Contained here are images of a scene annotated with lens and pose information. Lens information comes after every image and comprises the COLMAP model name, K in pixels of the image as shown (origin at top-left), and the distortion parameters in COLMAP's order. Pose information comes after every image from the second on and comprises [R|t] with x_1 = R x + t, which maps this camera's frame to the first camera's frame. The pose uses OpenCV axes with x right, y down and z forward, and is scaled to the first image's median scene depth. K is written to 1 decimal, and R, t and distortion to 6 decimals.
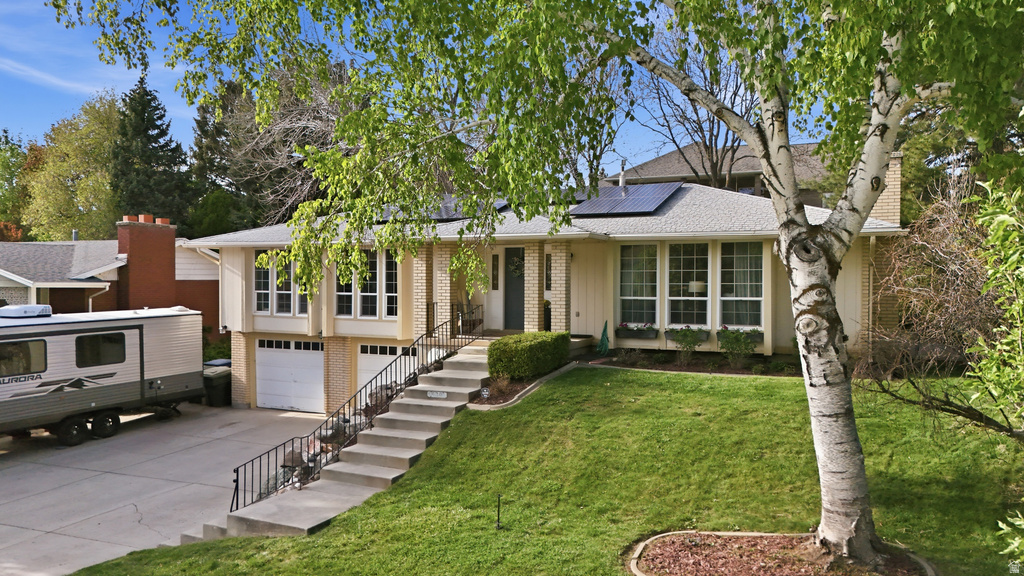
lens RADIAL K [[753.0, 0, 512.1], [0, 753.0, 294.1], [0, 0, 1]] dist [0.078320, -0.078687]
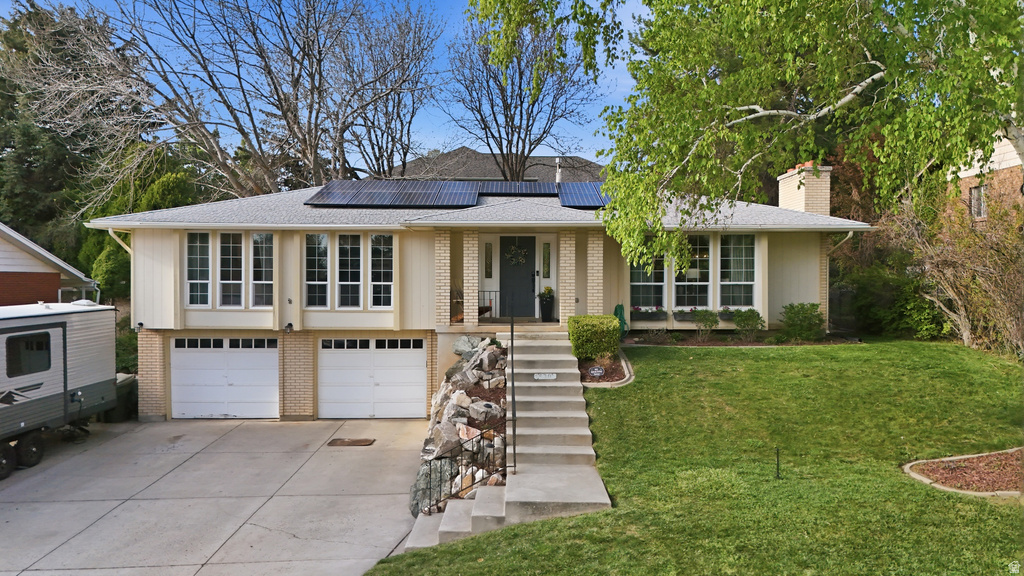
lens RADIAL K [[753.0, 0, 512.1], [0, 753.0, 294.1], [0, 0, 1]] dist [0.078320, -0.078687]
pose [[0.901340, -0.008094, 0.433037, -0.495098], [0.010188, 0.999945, -0.002516, 0.021588], [-0.432993, 0.006679, 0.901373, 0.093660]]
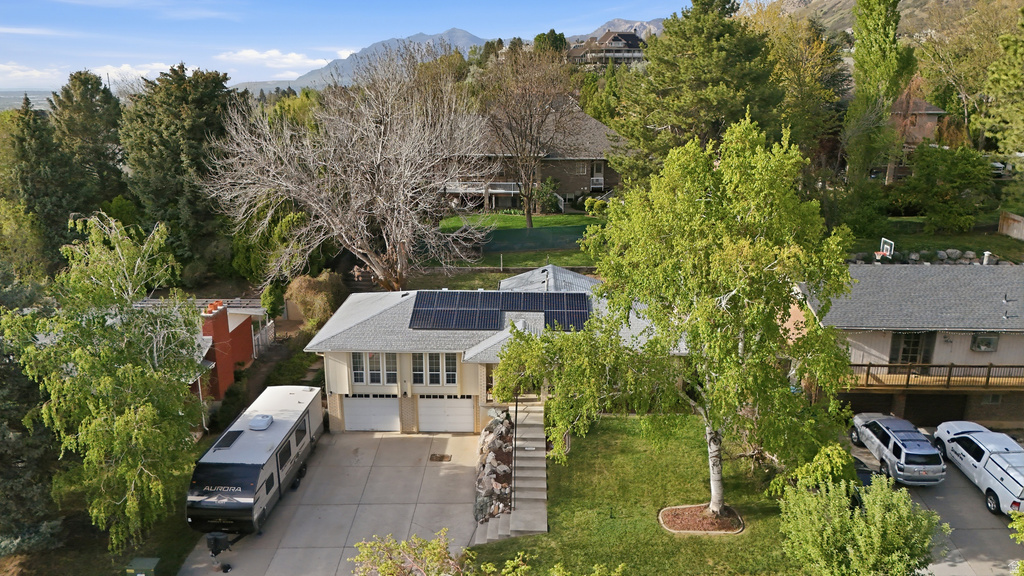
lens RADIAL K [[753.0, 0, 512.1], [0, 753.0, 294.1], [0, 0, 1]] dist [0.078320, -0.078687]
pose [[0.913703, -0.113270, 0.390278, -0.847452], [0.010383, 0.966564, 0.256216, -0.775119], [-0.406250, -0.230053, 0.884328, -0.761726]]
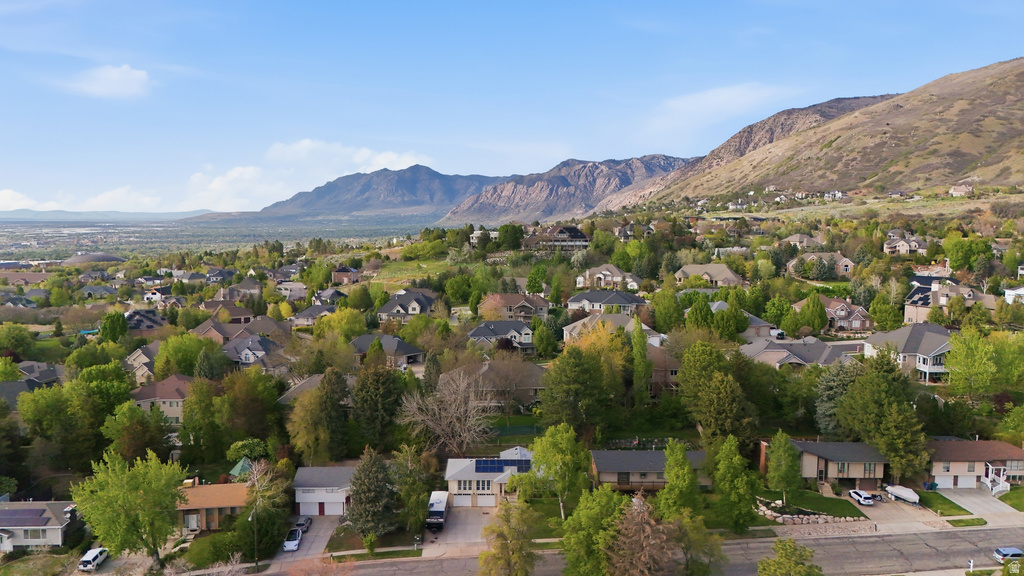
lens RADIAL K [[753.0, 0, 512.1], [0, 753.0, 294.1], [0, 0, 1]] dist [0.078320, -0.078687]
pose [[0.891260, -0.046956, 0.451055, -3.089819], [0.005339, 0.995642, 0.093100, -2.443372], [-0.453461, -0.080568, 0.887627, -5.043753]]
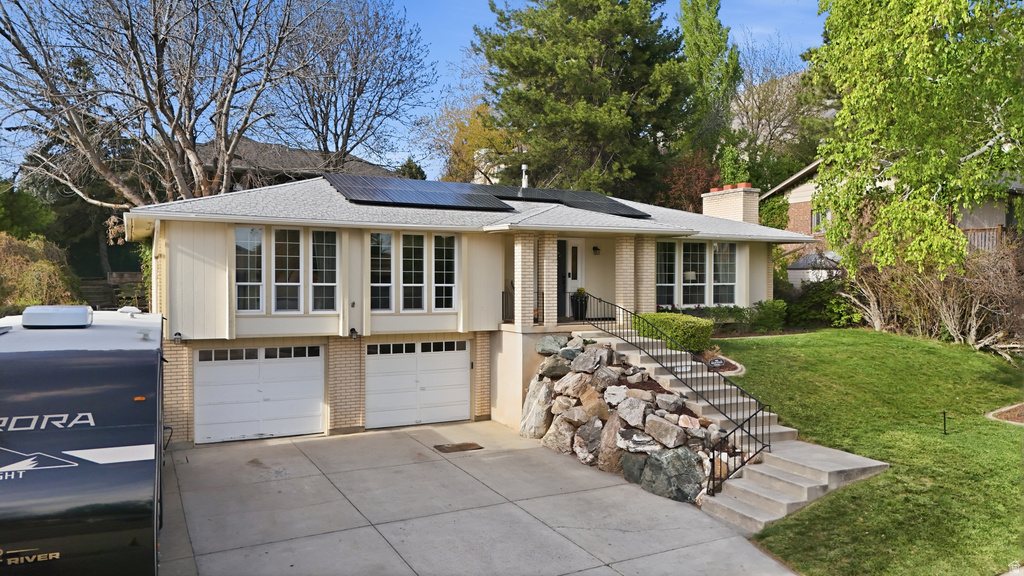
lens RADIAL K [[753.0, 0, 512.1], [0, 753.0, 294.1], [0, 0, 1]] dist [0.078320, -0.078687]
pose [[0.618867, -0.015774, 0.785337, -0.982491], [0.017525, 0.999827, 0.006271, 0.008768], [-0.785300, 0.009882, 0.619036, 0.429345]]
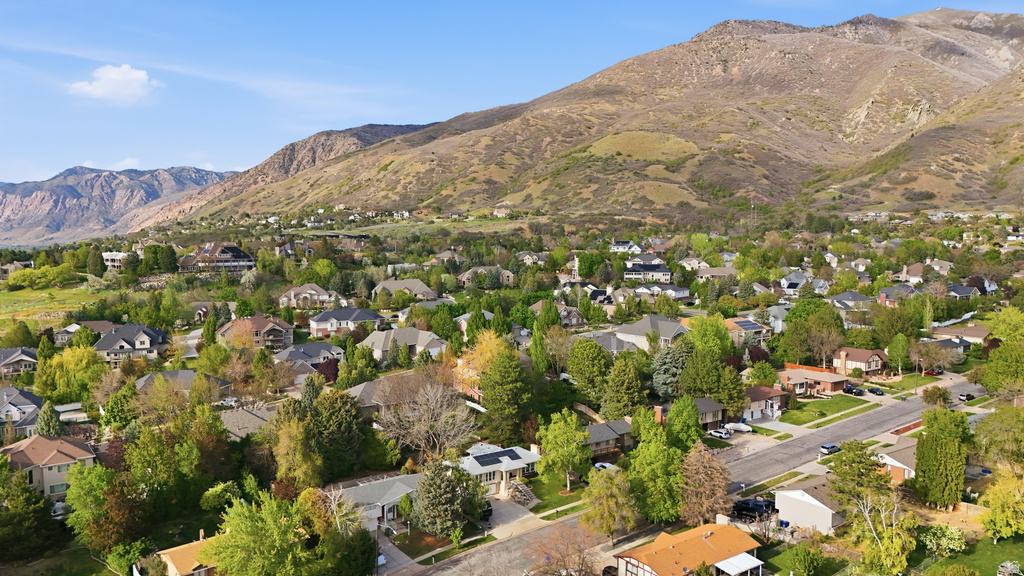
lens RADIAL K [[753.0, 0, 512.1], [0, 753.0, 294.1], [0, 0, 1]] dist [0.078320, -0.078687]
pose [[0.485379, -0.075817, 0.871010, -7.041035], [0.014975, 0.996808, 0.078422, -2.594867], [-0.874176, -0.025021, 0.484965, -2.892757]]
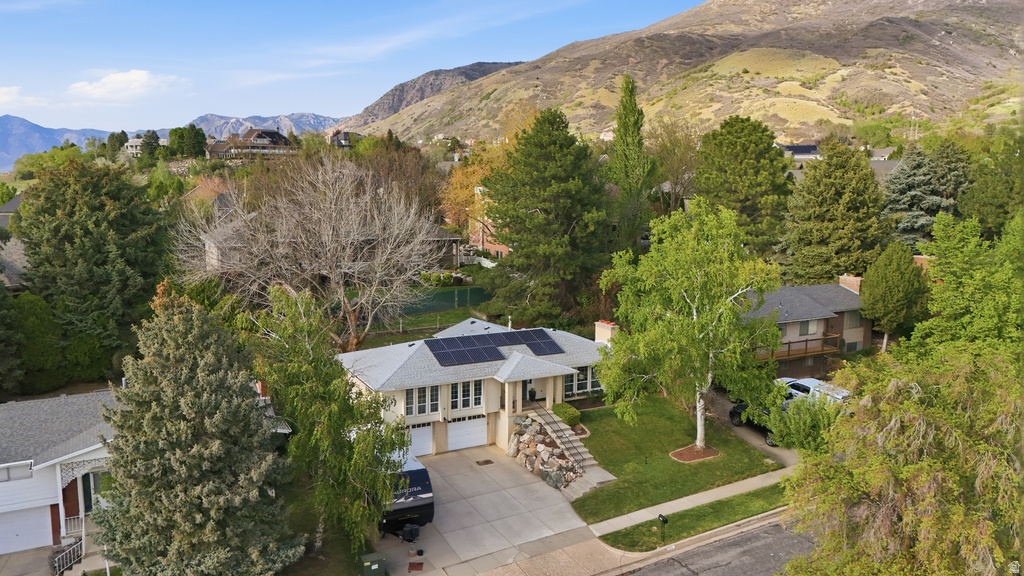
lens RADIAL K [[753.0, 0, 512.1], [0, 753.0, 294.1], [0, 0, 1]] dist [0.078320, -0.078687]
pose [[0.606497, -0.123021, 0.785511, -2.255869], [0.013699, 0.989427, 0.144380, -0.776785], [-0.794968, -0.076806, 0.601770, -0.570789]]
